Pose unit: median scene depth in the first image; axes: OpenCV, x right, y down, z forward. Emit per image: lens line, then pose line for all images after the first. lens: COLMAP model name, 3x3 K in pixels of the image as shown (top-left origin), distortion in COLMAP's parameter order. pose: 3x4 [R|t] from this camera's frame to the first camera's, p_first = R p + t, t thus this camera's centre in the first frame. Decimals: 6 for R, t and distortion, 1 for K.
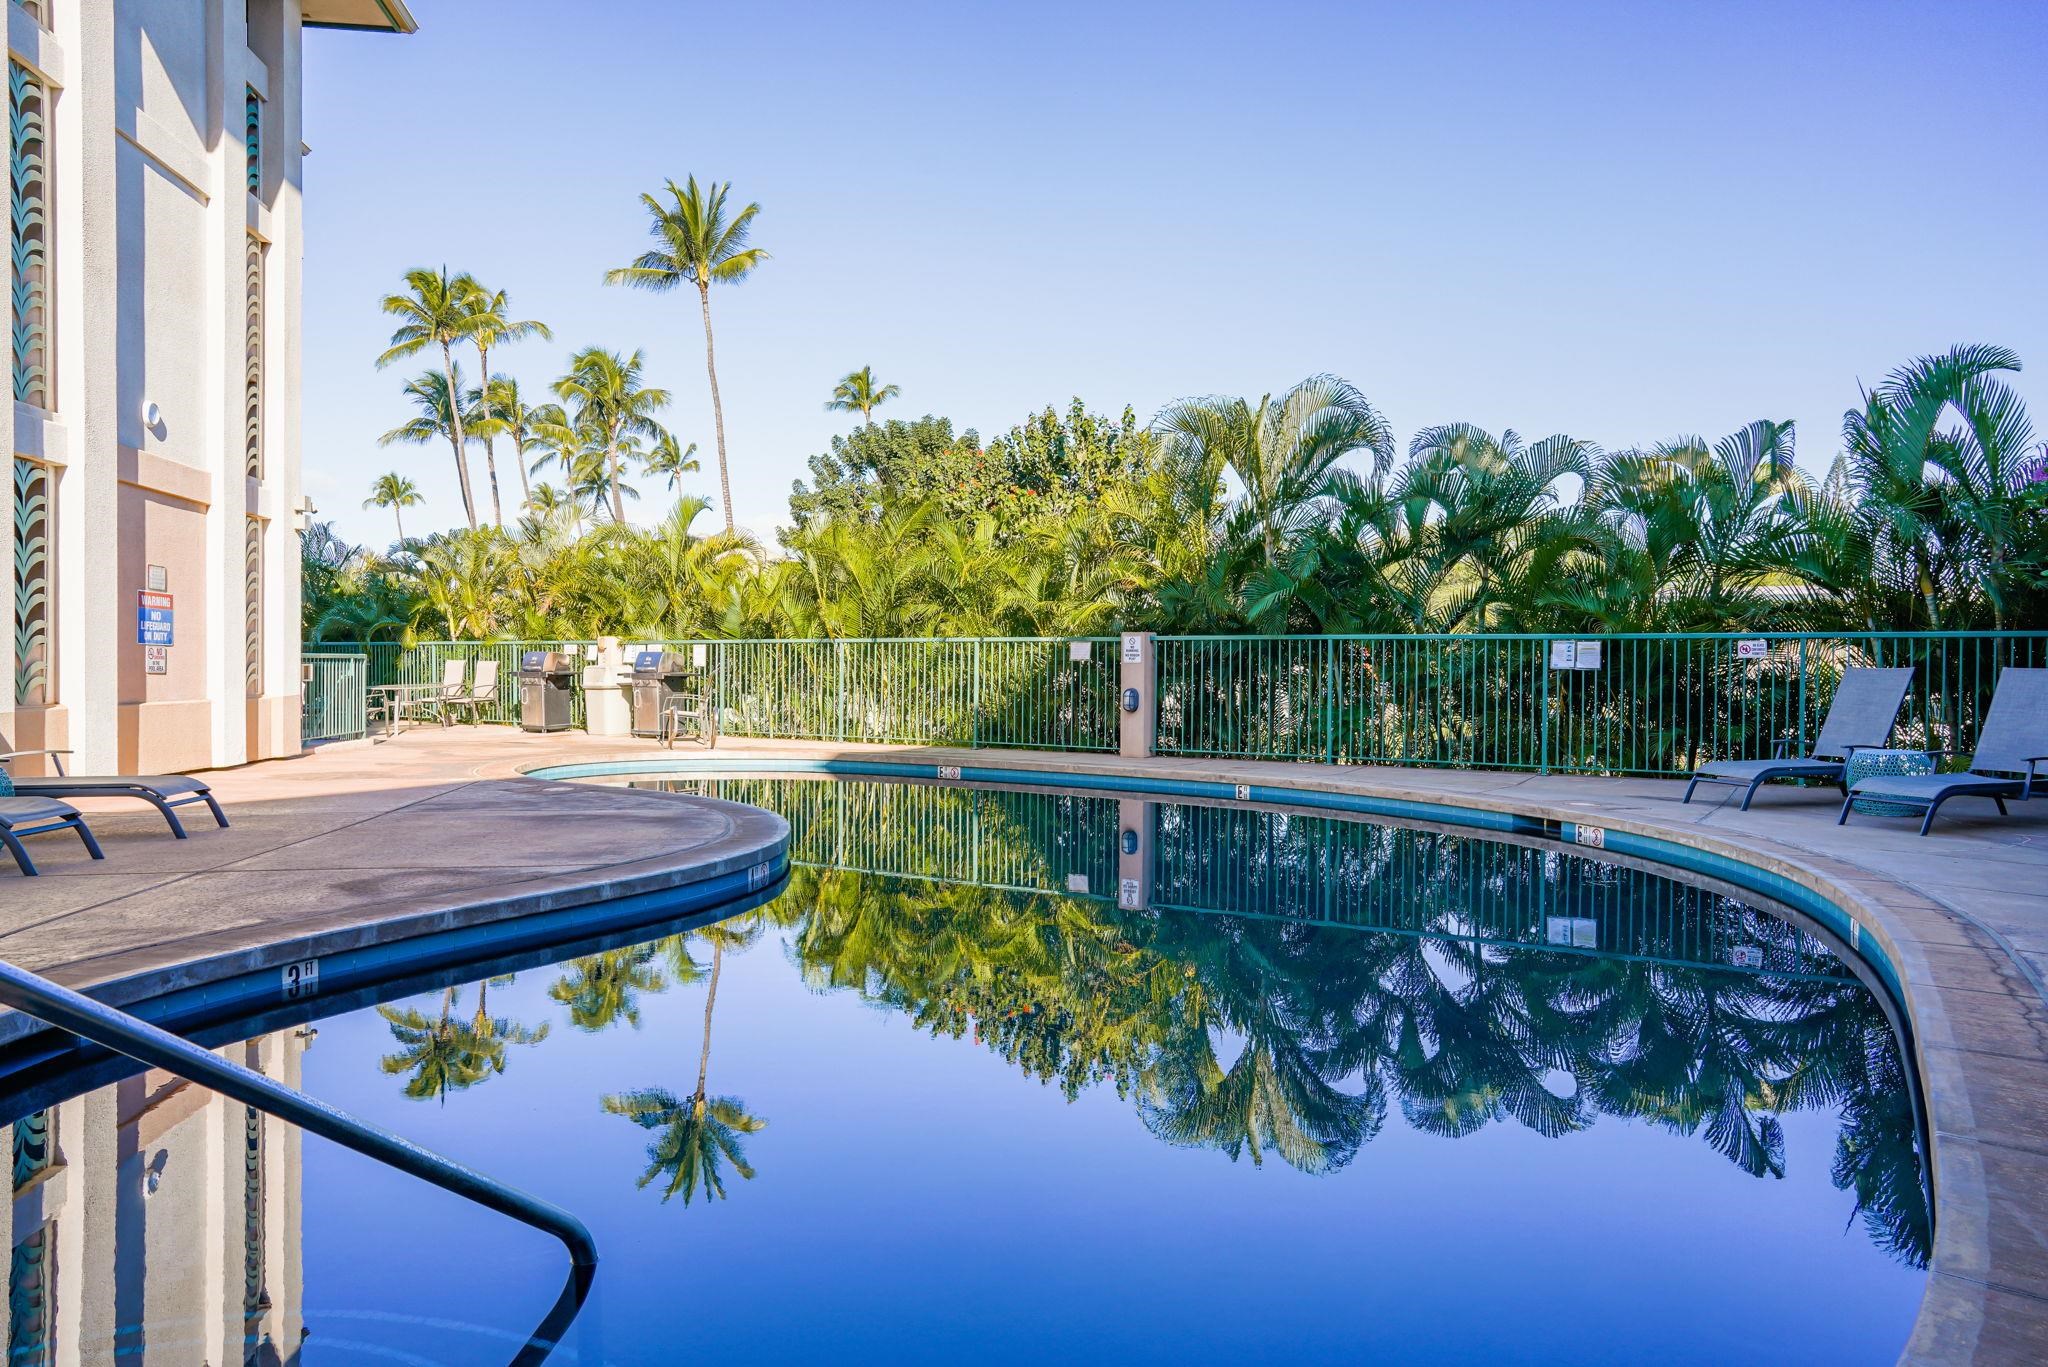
lens RADIAL K [[1346.0, 0, 1017.7], [0, 1346.0, 682.0], [0, 0, 1]] dist [-0.043590, 0.050411]
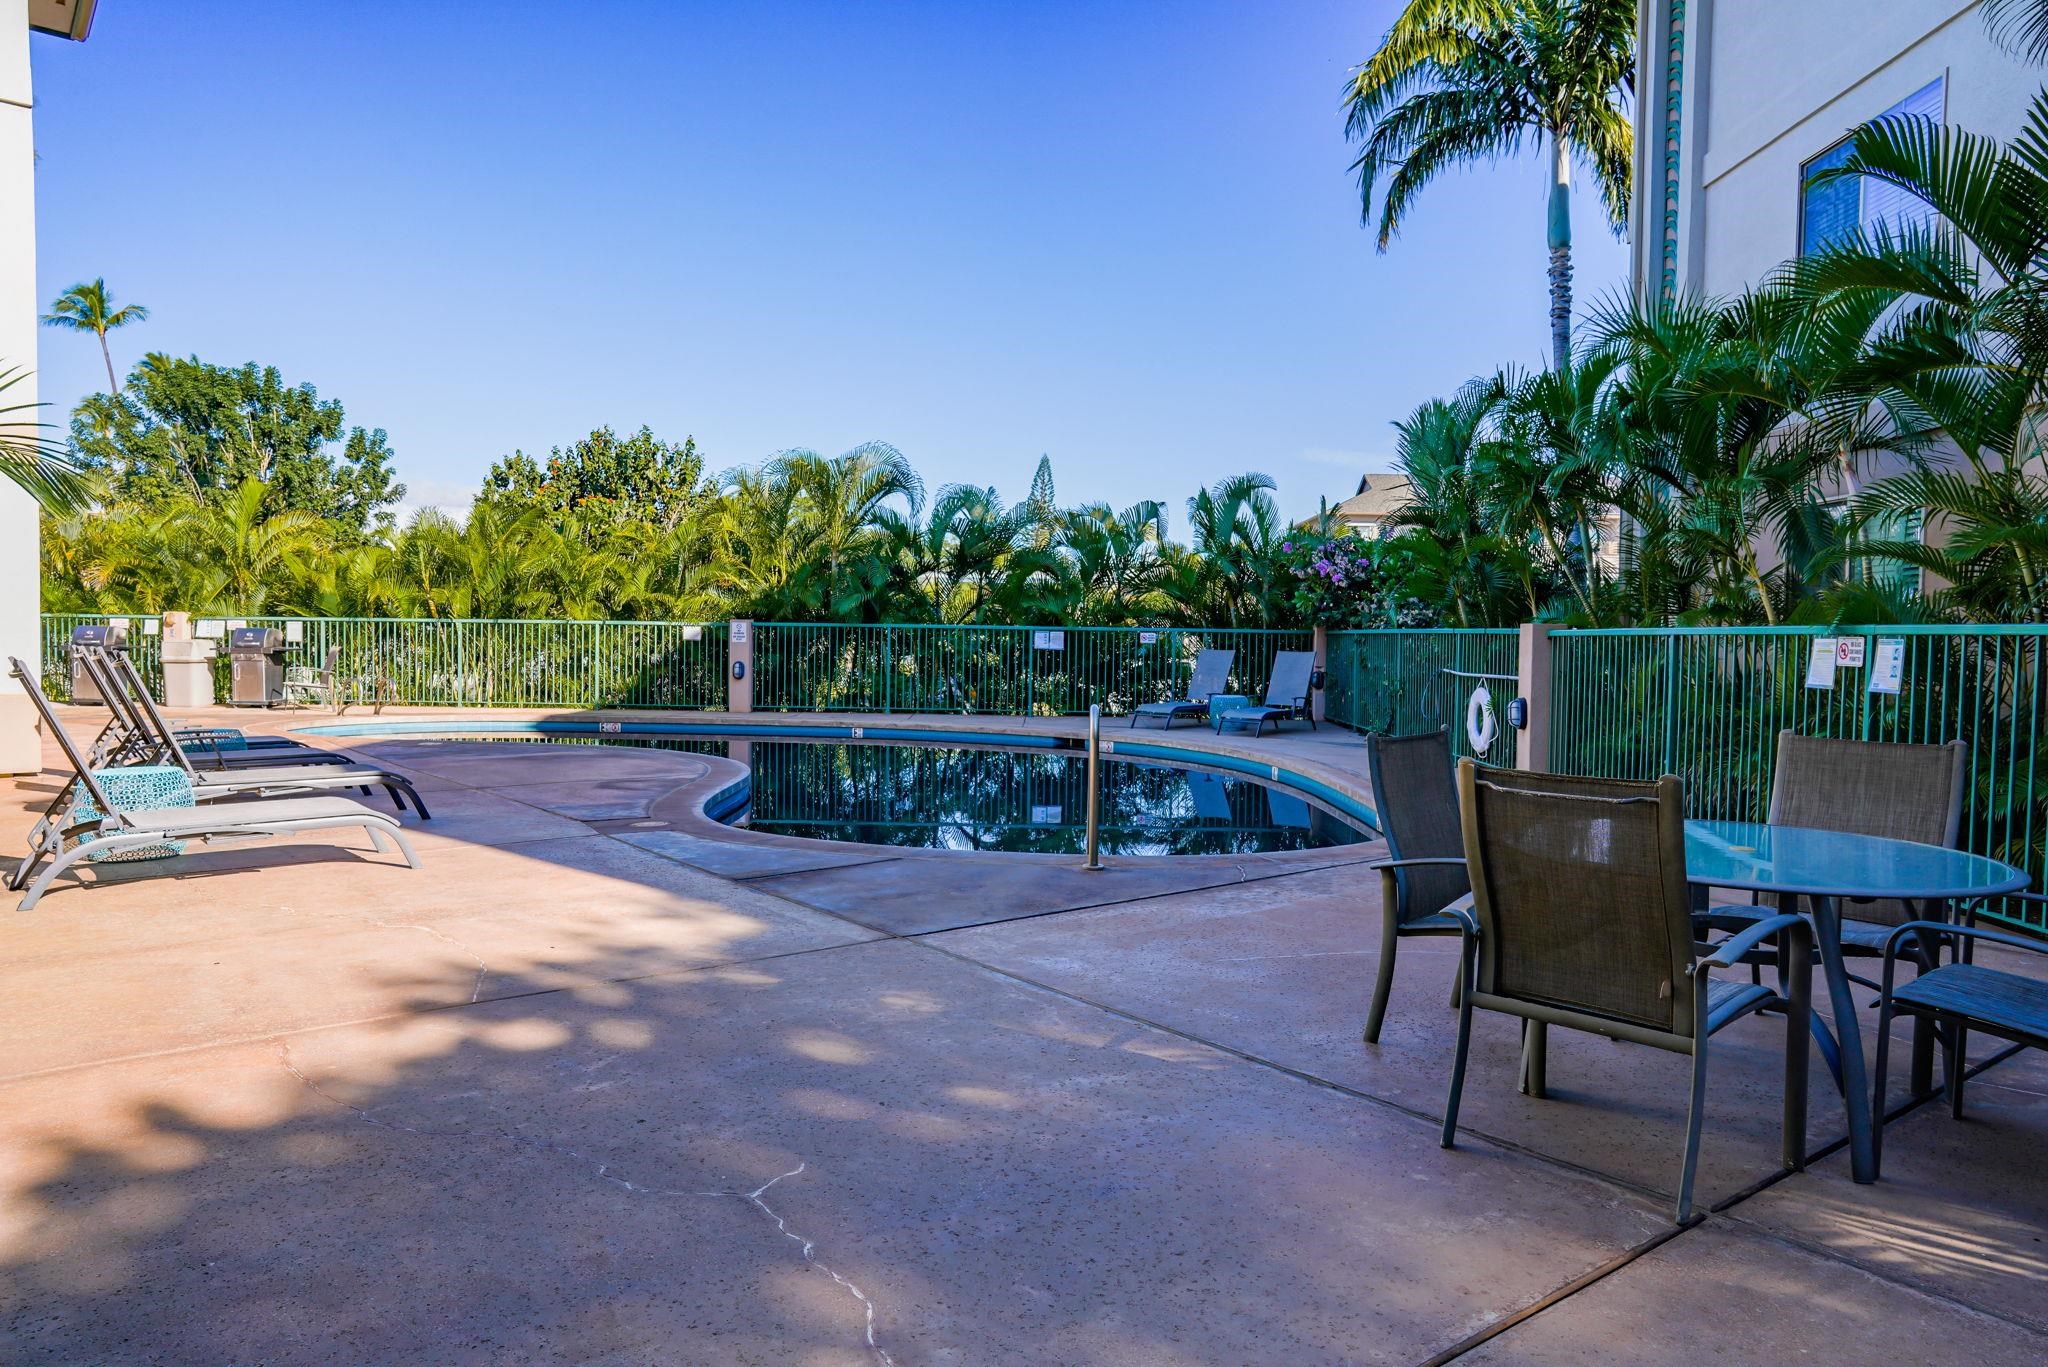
lens RADIAL K [[1346.0, 0, 1017.7], [0, 1346.0, 682.0], [0, 0, 1]] dist [-0.043590, 0.050411]
pose [[0.855434, -0.012951, 0.517750, -0.385291], [-0.001741, 0.999610, 0.027880, -0.013193], [-0.517909, -0.024751, 0.855077, -0.302490]]
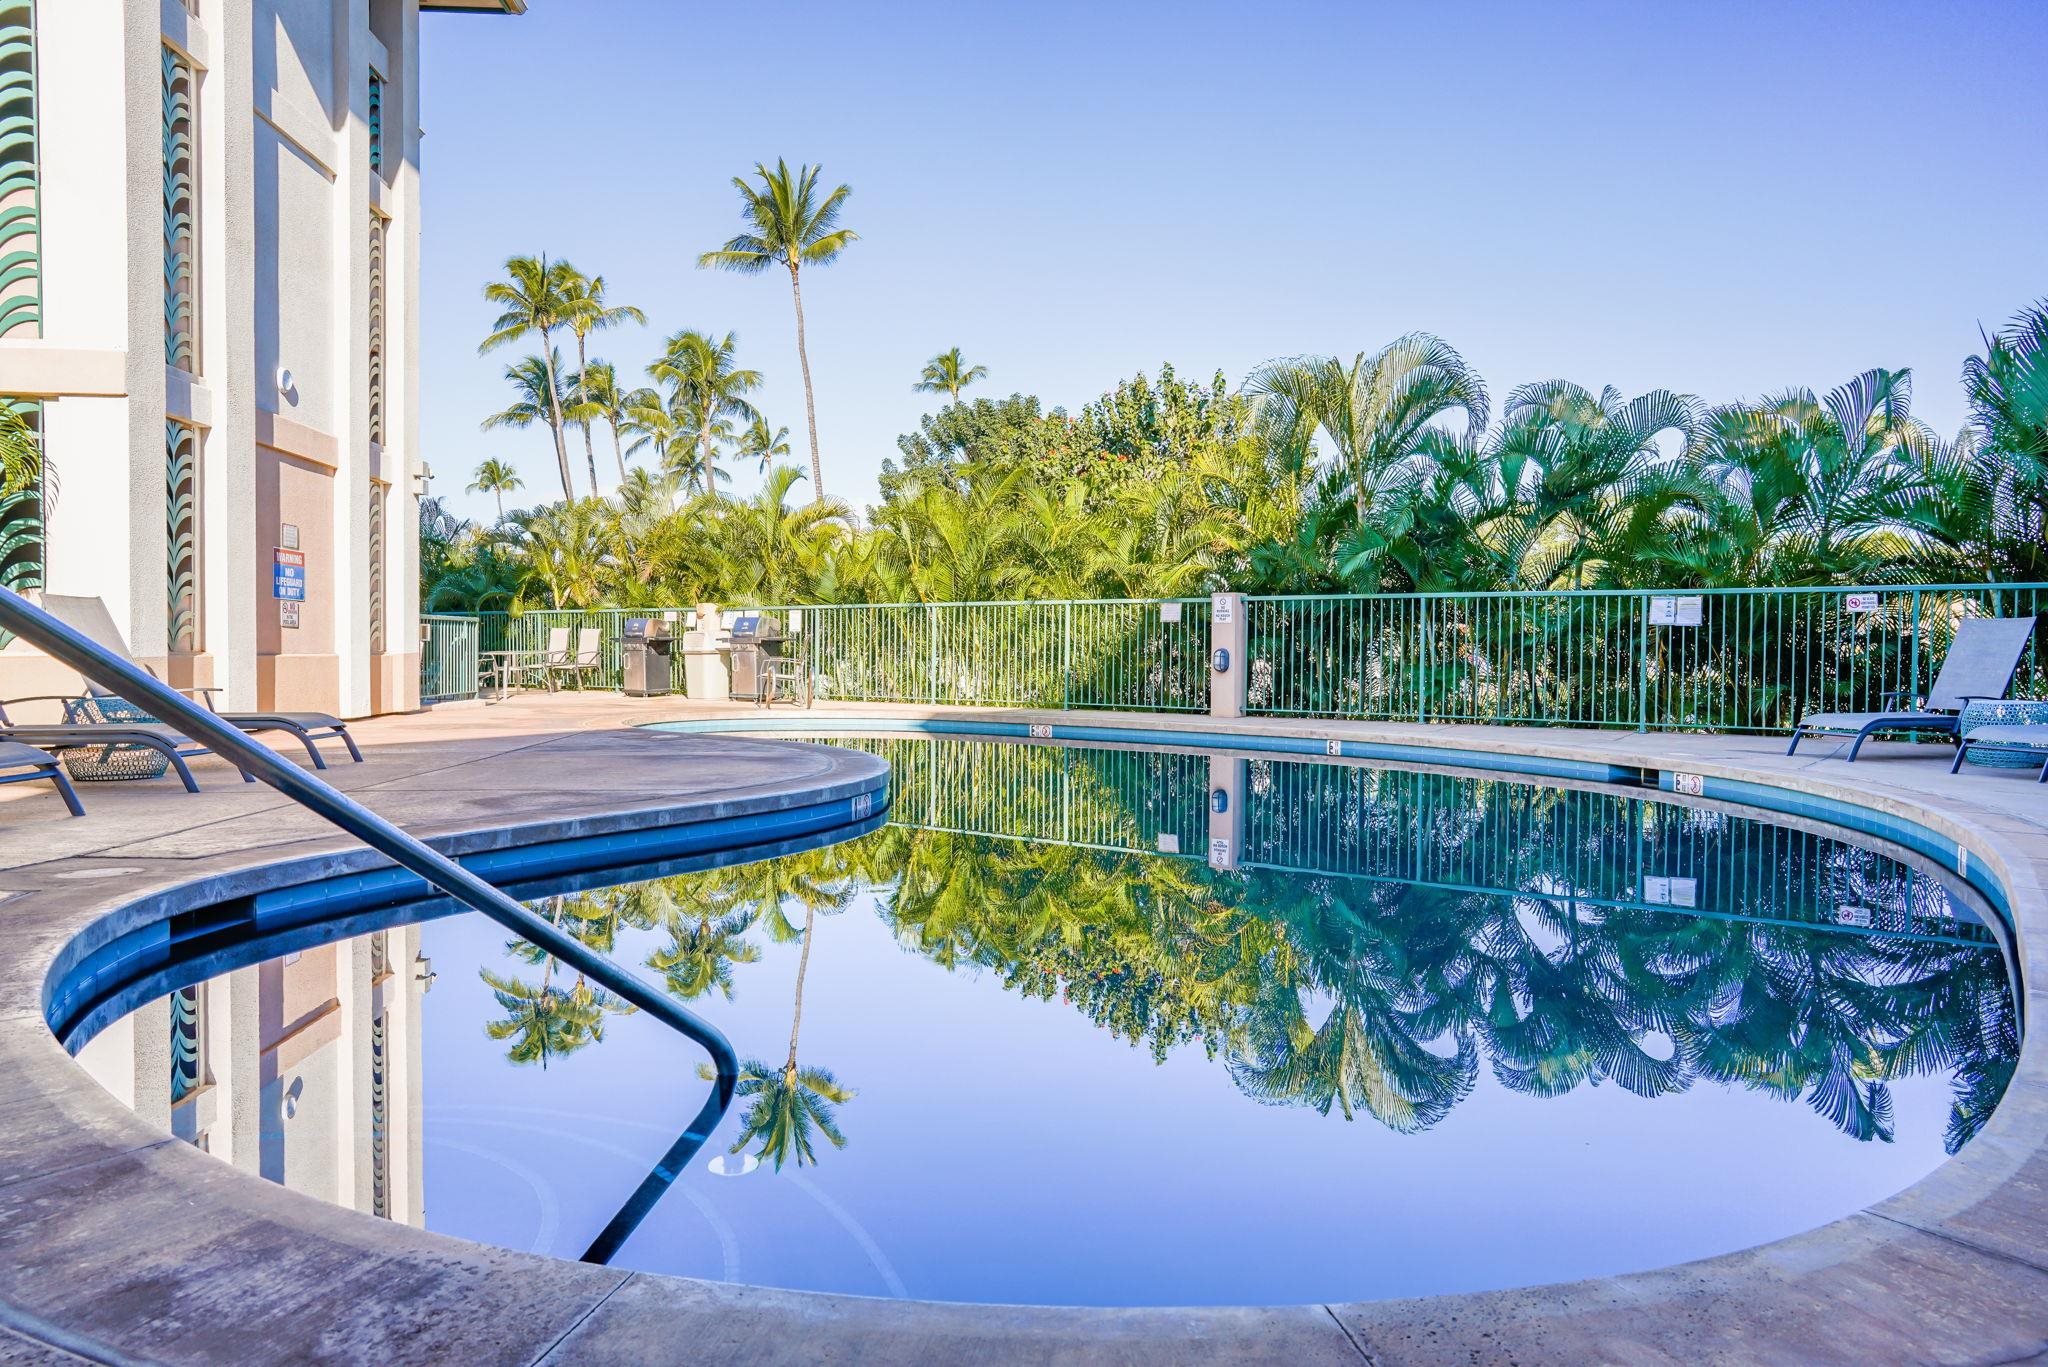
lens RADIAL K [[1346.0, 0, 1017.7], [0, 1346.0, 682.0], [0, 0, 1]] dist [-0.043590, 0.050411]
pose [[0.997943, 0.001902, -0.064078, -0.003416], [-0.001119, 0.999924, 0.012251, 0.018125], [0.064097, -0.012154, 0.997870, -0.012493]]
